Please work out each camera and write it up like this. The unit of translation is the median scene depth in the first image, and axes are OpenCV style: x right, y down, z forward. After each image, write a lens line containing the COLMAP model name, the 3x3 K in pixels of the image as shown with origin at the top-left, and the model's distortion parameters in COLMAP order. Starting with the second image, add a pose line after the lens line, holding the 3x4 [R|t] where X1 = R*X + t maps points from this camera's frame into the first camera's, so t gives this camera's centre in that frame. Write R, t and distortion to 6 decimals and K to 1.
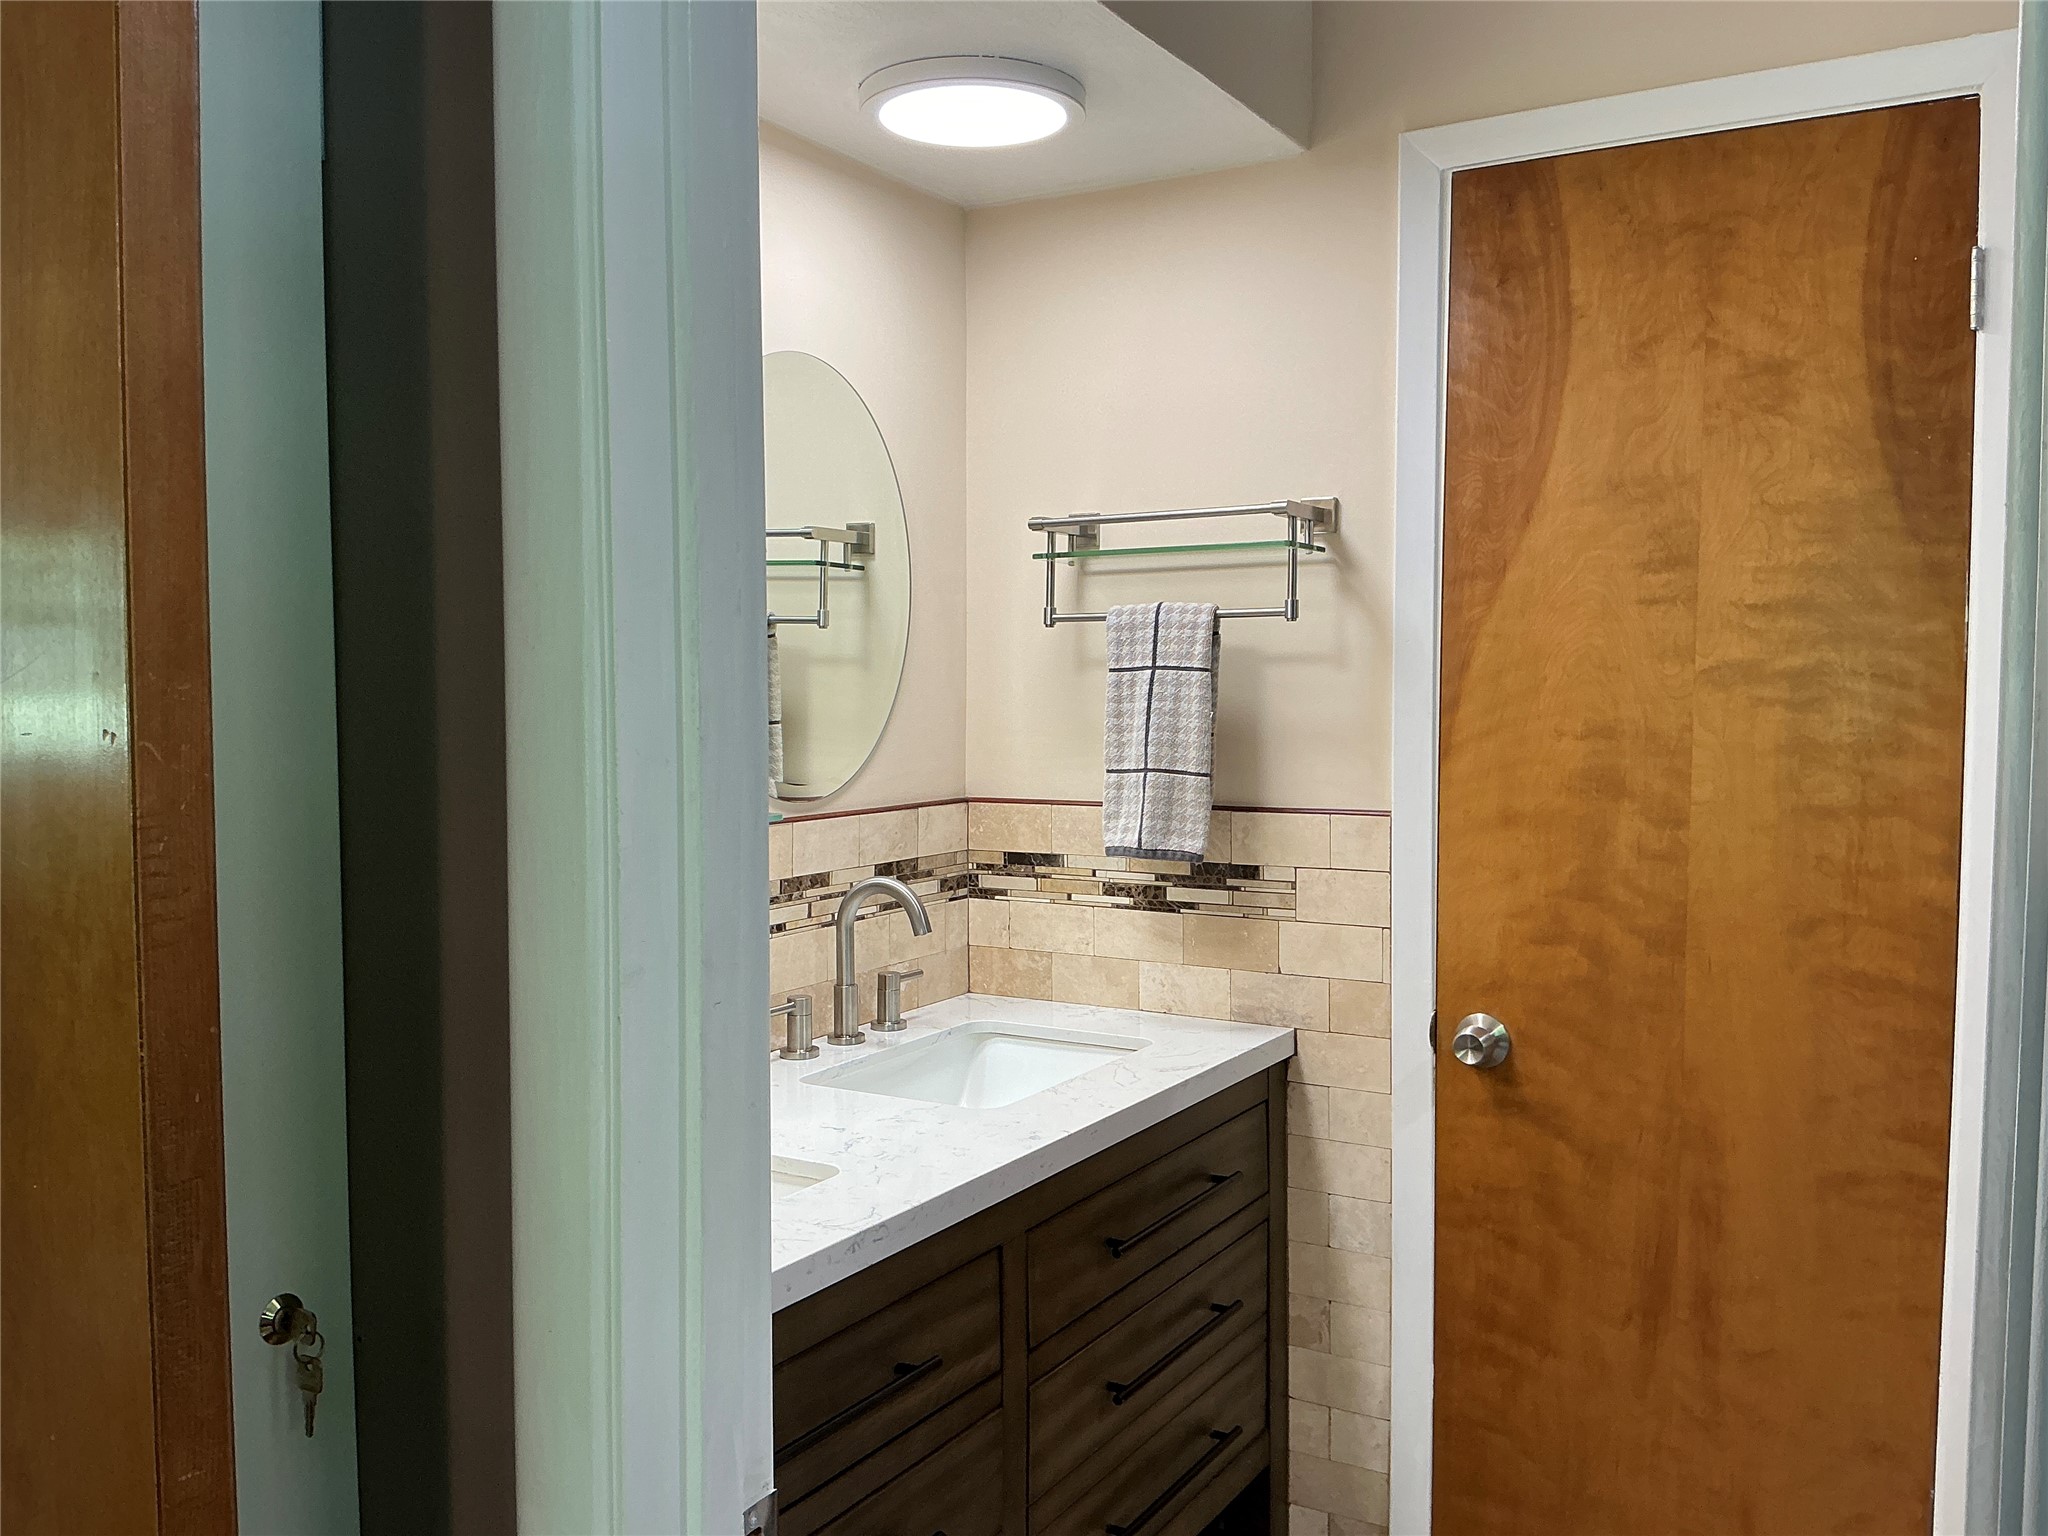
lens RADIAL K [[1689.8, 0, 1032.7], [0, 1689.8, 765.0], [0, 0, 1]] dist [0.069206, -0.124689]
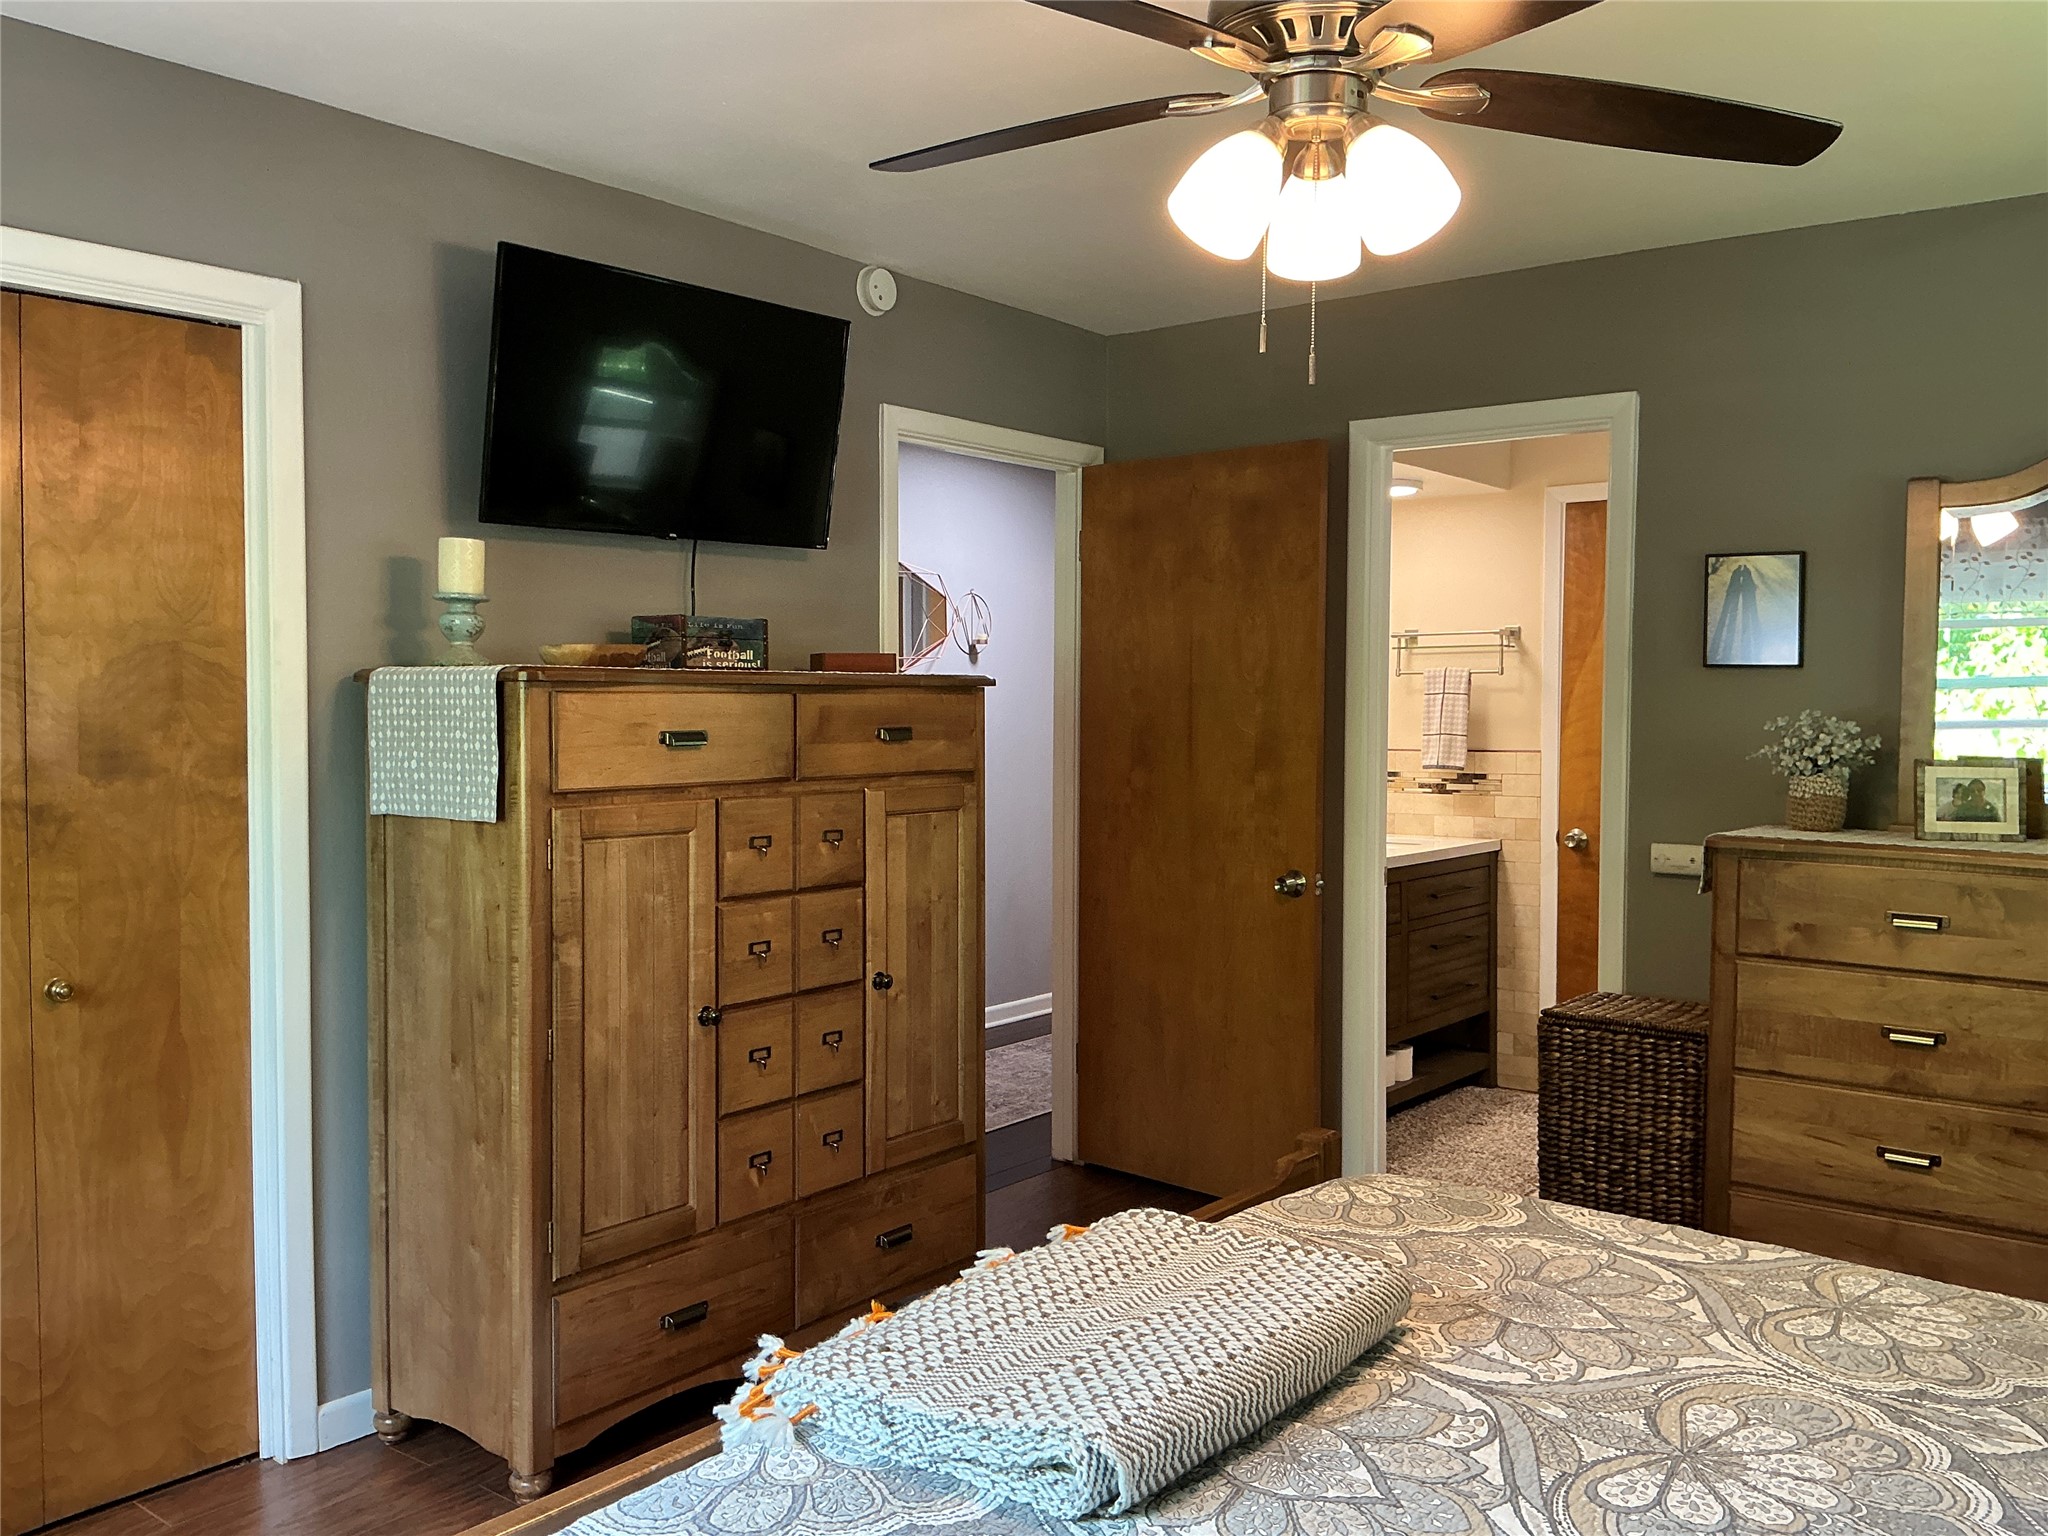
lens RADIAL K [[1689.8, 0, 1012.7], [0, 1689.8, 774.9], [0, 0, 1]] dist [0.069206, -0.124689]
pose [[0.993058, 0.008917, -0.117286, -0.267759], [-0.010482, 0.999864, -0.012734, 0.101876], [0.117157, 0.013875, 0.993016, -1.573971]]
